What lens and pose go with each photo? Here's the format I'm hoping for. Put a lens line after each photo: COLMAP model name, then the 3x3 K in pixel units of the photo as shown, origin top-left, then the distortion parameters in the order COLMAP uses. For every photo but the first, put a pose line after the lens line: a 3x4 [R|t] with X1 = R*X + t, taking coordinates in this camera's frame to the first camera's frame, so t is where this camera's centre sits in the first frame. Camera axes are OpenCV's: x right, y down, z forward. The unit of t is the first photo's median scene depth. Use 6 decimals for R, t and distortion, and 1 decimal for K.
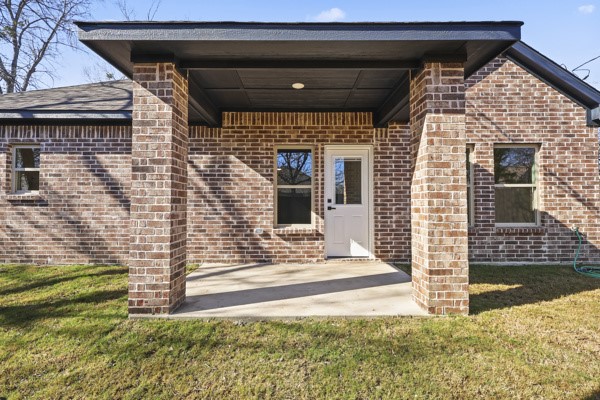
lens RADIAL K [[279.0, 0, 300.0], [0, 279.0, 200.0], [0, 0, 1]] dist [-0.003941, -0.000393]
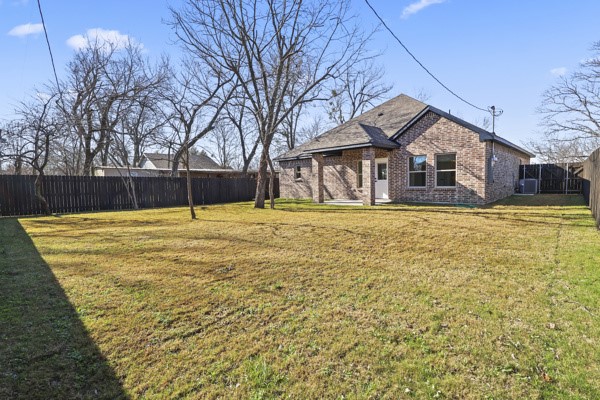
lens RADIAL K [[279.0, 0, 300.0], [0, 279.0, 200.0], [0, 0, 1]] dist [-0.003941, -0.000393]
pose [[0.719365, 0.029098, -0.694023, 1.557246], [0.034820, 0.996356, 0.077865, -0.030856], [0.693759, -0.080179, 0.715730, -1.601276]]
